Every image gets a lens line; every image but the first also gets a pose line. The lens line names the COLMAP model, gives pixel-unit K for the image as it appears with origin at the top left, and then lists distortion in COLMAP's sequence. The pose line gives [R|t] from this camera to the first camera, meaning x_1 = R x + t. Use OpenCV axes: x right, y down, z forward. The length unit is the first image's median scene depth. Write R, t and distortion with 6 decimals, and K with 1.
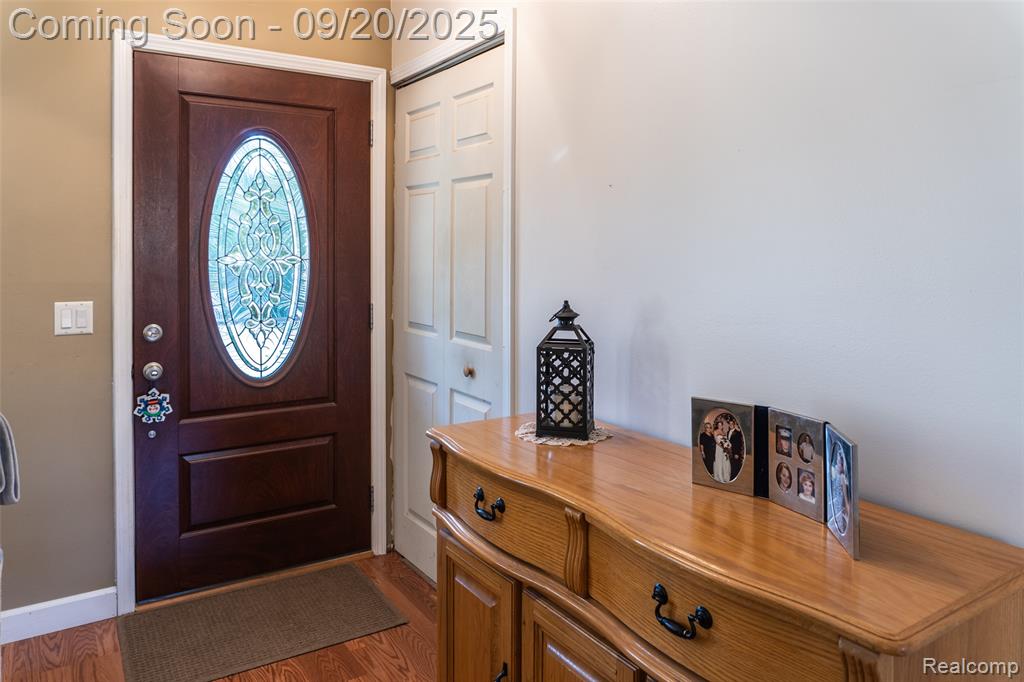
lens RADIAL K [[684.0, 0, 512.5], [0, 684.0, 273.1], [0, 0, 1]] dist [-0.003577, -0.001056]
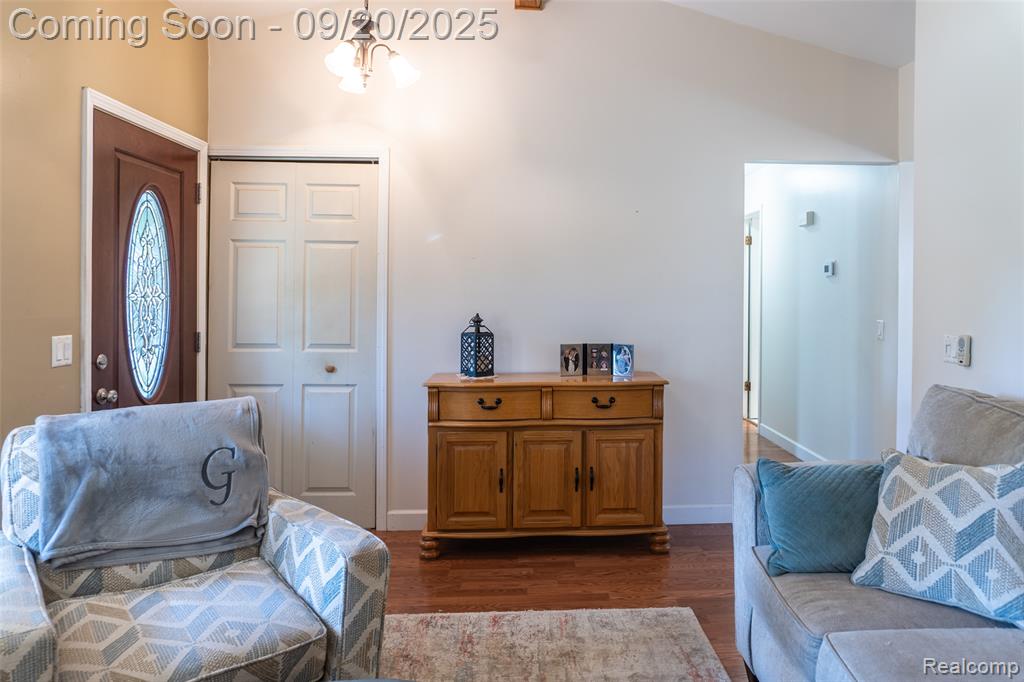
lens RADIAL K [[705.6, 0, 506.1], [0, 705.6, 334.5], [0, 0, 1]] dist [-0.015577, -0.002473]
pose [[0.553321, -0.049643, 0.831488, -1.695029], [0.023707, 0.998757, 0.043854, 0.011661], [-0.832631, -0.004553, 0.553810, -0.285329]]
